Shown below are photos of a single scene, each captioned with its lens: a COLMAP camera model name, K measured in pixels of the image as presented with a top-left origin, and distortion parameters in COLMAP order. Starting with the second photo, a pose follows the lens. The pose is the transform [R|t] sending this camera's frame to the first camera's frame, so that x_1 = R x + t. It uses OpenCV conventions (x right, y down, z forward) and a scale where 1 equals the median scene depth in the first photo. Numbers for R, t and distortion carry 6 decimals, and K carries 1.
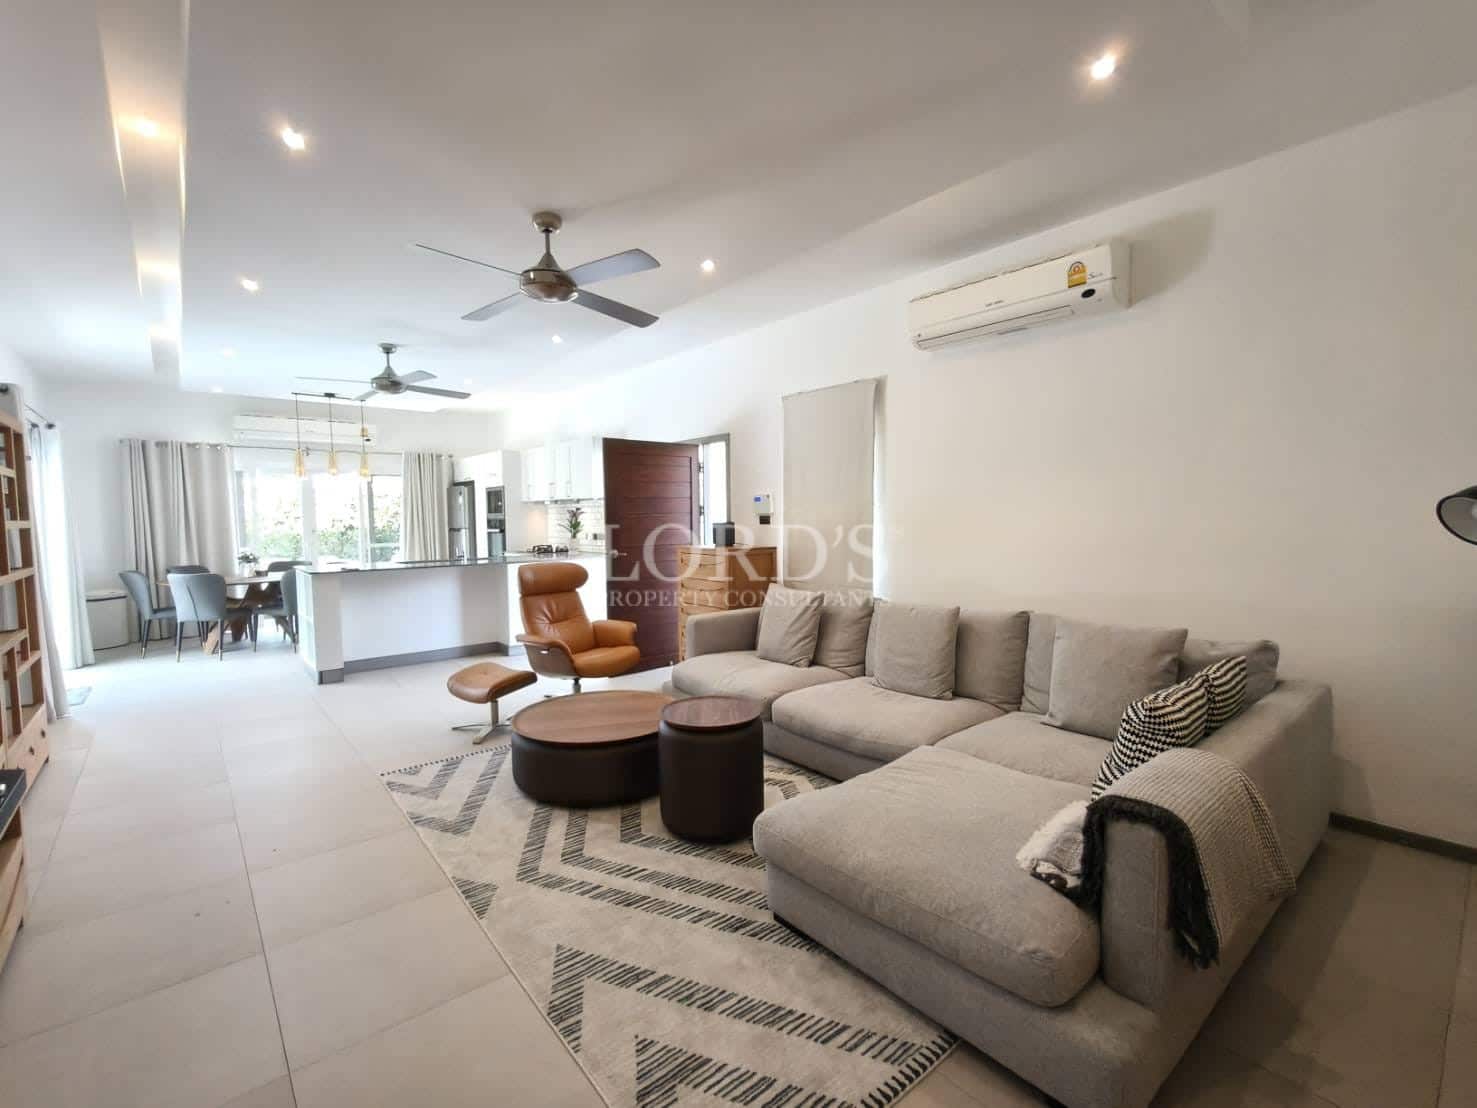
lens RADIAL K [[667.3, 0, 732.8], [0, 667.3, 558.6], [0, 0, 1]] dist [0.001977, 0.000027]
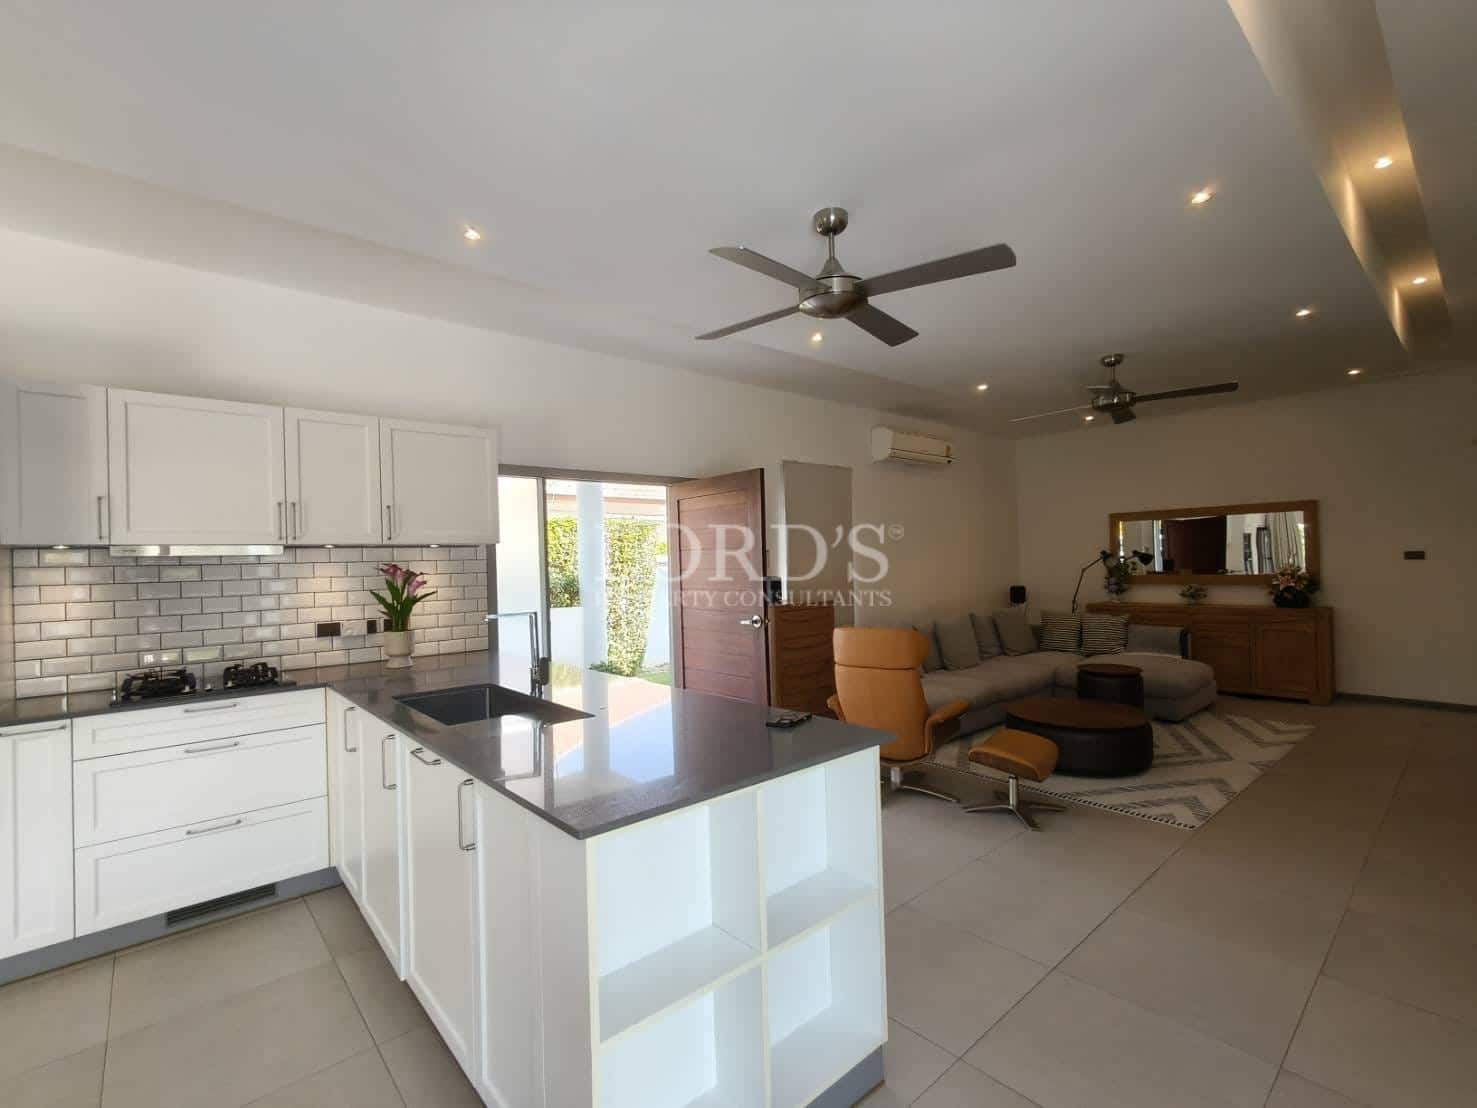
lens RADIAL K [[667.3, 0, 732.8], [0, 667.3, 558.6], [0, 0, 1]] dist [0.001977, 0.000027]
pose [[-0.021592, 0.017363, 0.999616, -1.160318], [0.090701, 0.995760, -0.015337, -0.085753], [-0.995644, 0.090335, -0.023075, 1.291113]]
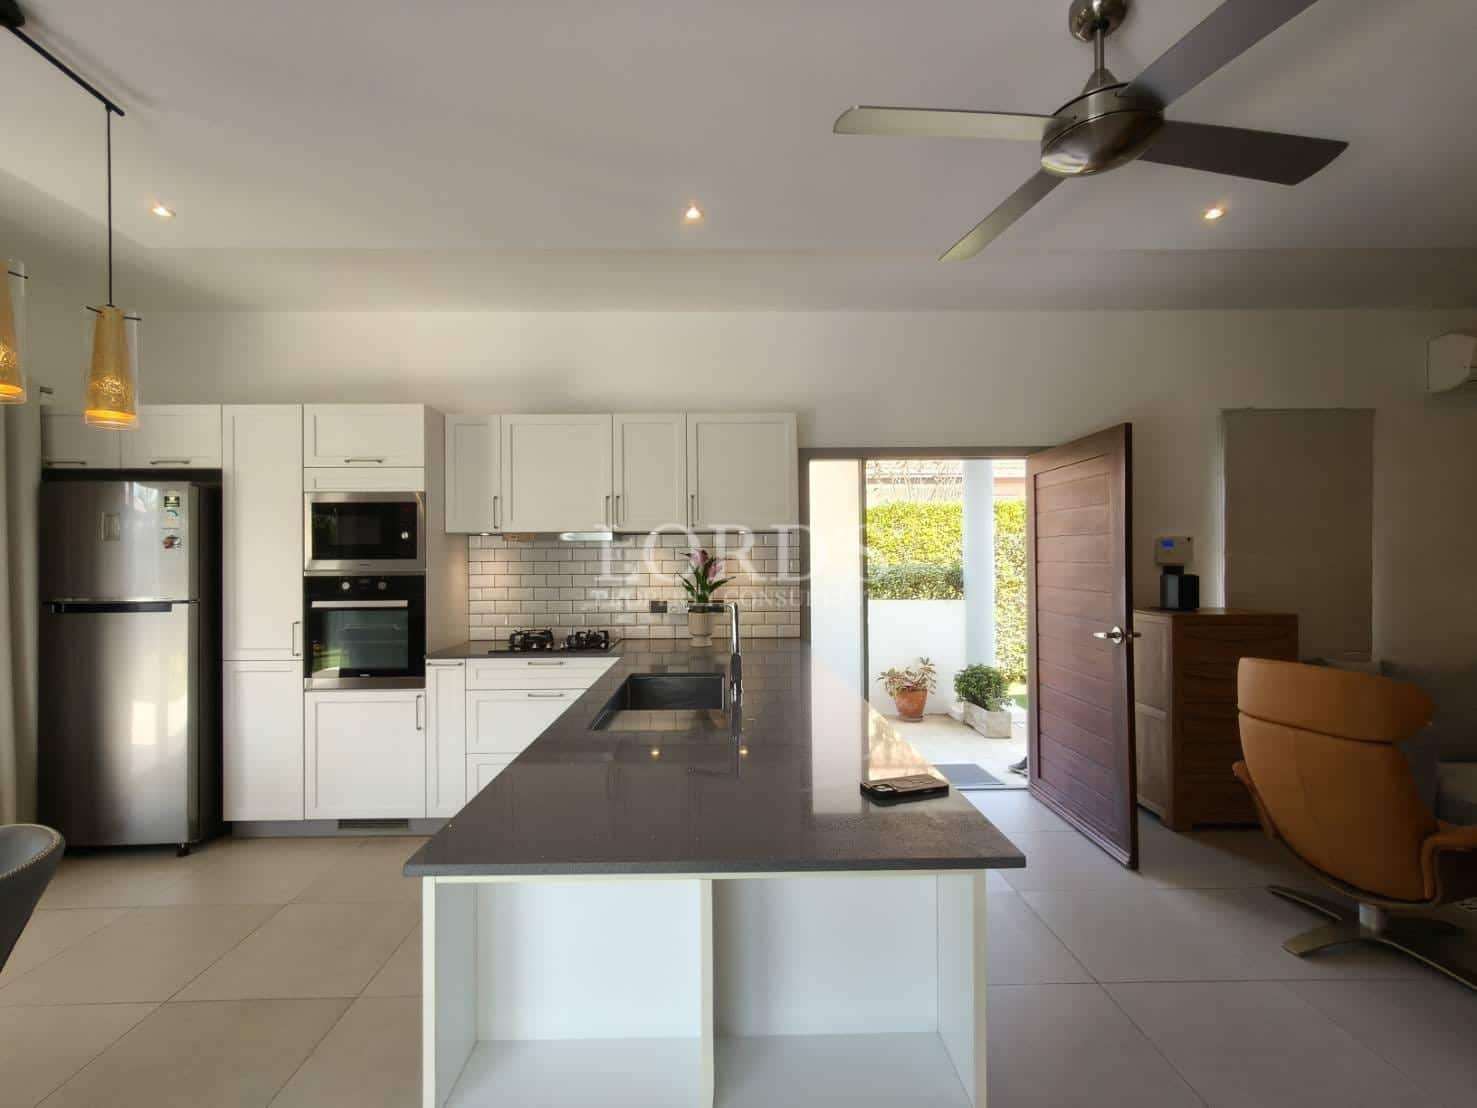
lens RADIAL K [[667.3, 0, 732.8], [0, 667.3, 558.6], [0, 0, 1]] dist [0.001977, 0.000027]
pose [[0.626433, 0.007418, 0.779440, -0.996296], [0.049996, 0.997513, -0.049675, -0.072743], [-0.777870, 0.070088, 0.624505, 1.116611]]
